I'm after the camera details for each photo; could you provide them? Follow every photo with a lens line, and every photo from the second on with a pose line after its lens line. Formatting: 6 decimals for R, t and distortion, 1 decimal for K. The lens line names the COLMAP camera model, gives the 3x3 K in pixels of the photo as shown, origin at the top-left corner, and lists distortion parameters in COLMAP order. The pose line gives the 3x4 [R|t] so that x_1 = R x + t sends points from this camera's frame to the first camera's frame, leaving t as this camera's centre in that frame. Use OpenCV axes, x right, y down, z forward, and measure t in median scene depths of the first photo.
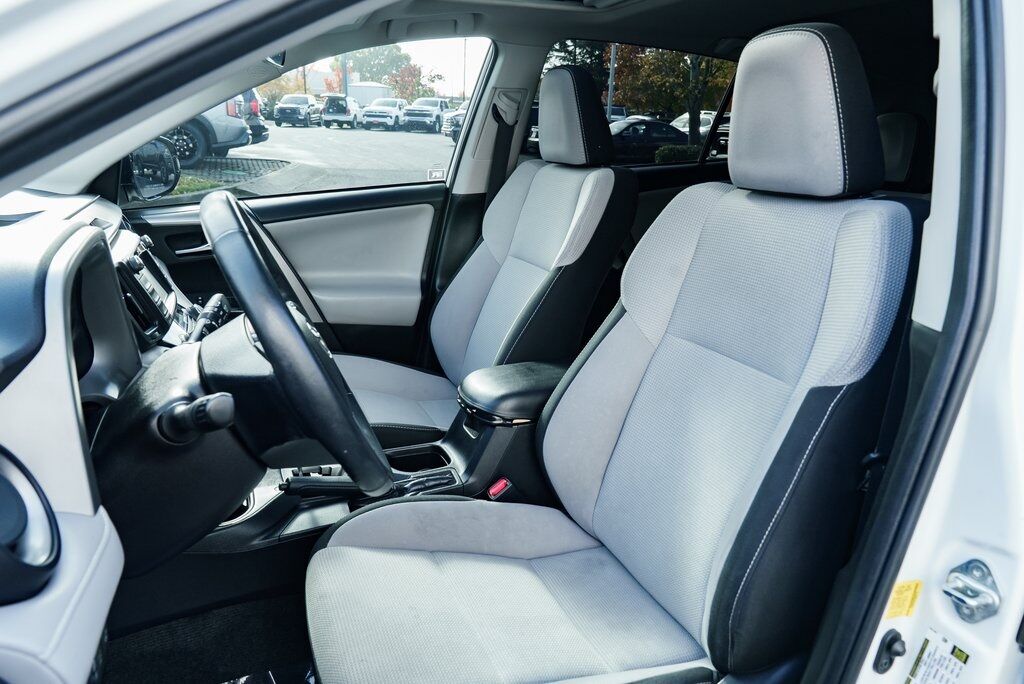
lens RADIAL K [[697.5, 0, 519.7], [0, 697.5, 347.9], [0, 0, 1]] dist [-0.028397, 0.018514]
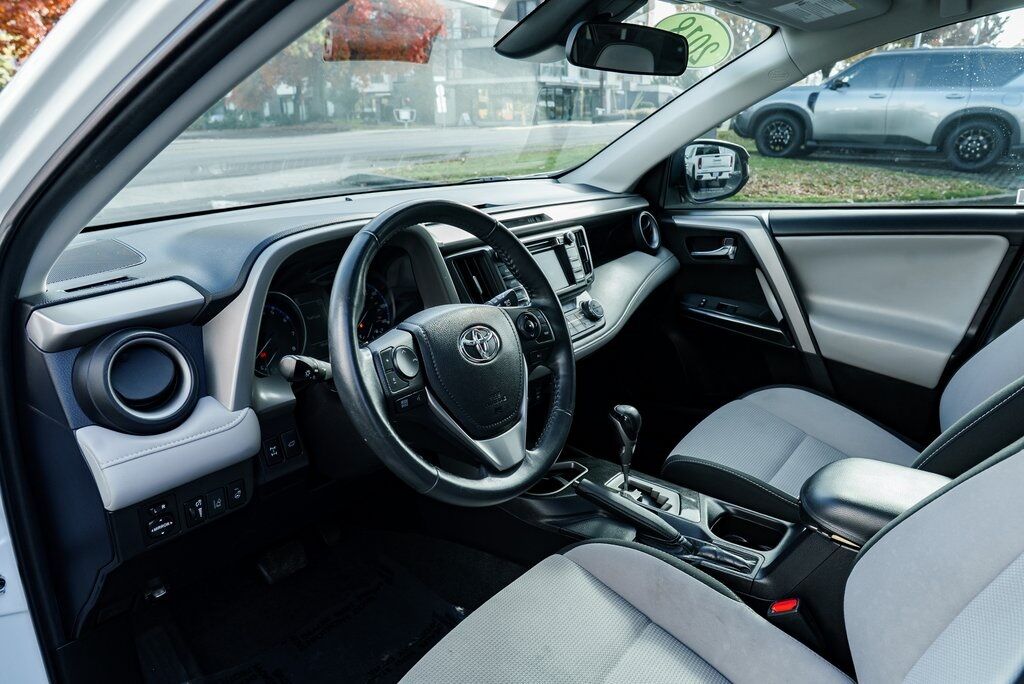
lens RADIAL K [[697.5, 0, 513.6], [0, 697.5, 350.8], [0, 0, 1]] dist [-0.028397, 0.018514]
pose [[0.477278, 0.244879, -0.843943, 0.257808], [-0.241341, 0.959986, 0.142063, -0.067944], [0.844962, 0.135875, 0.517279, 0.204731]]
